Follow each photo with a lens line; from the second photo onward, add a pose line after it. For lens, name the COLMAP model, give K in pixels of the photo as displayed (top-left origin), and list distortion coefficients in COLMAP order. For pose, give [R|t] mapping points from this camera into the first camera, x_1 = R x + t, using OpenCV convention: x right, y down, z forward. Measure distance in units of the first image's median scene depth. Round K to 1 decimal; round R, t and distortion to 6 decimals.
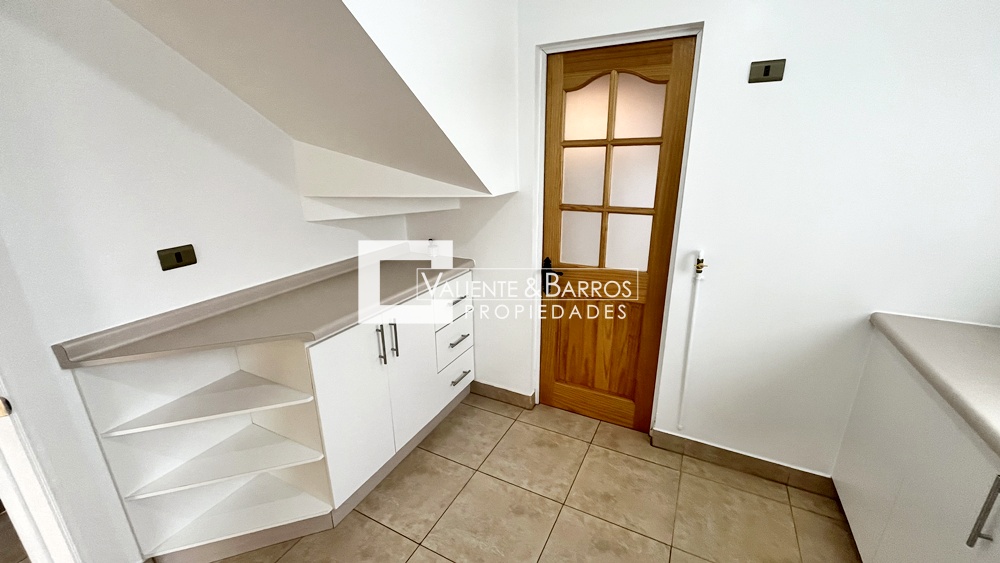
lens RADIAL K [[401.3, 0, 502.1], [0, 401.3, 283.0], [0, 0, 1]] dist [-0.000005, -0.000298]
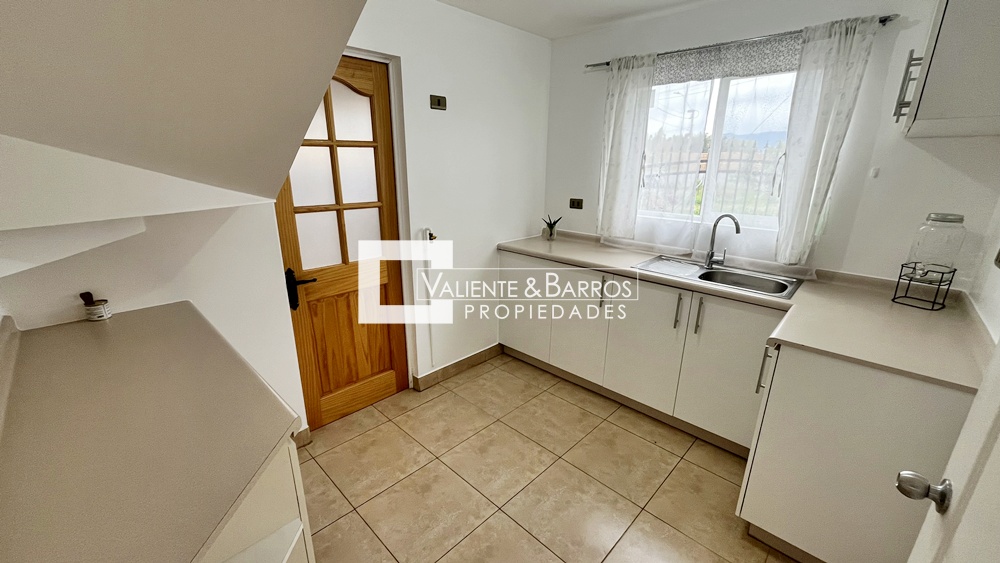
lens RADIAL K [[401.3, 0, 500.2], [0, 401.3, 282.2], [0, 0, 1]] dist [-0.000005, -0.000298]
pose [[0.290121, -0.266628, 0.919097, -0.608234], [0.273705, 0.943404, 0.187282, -0.077596], [-0.917015, 0.197227, 0.346678, 0.282479]]
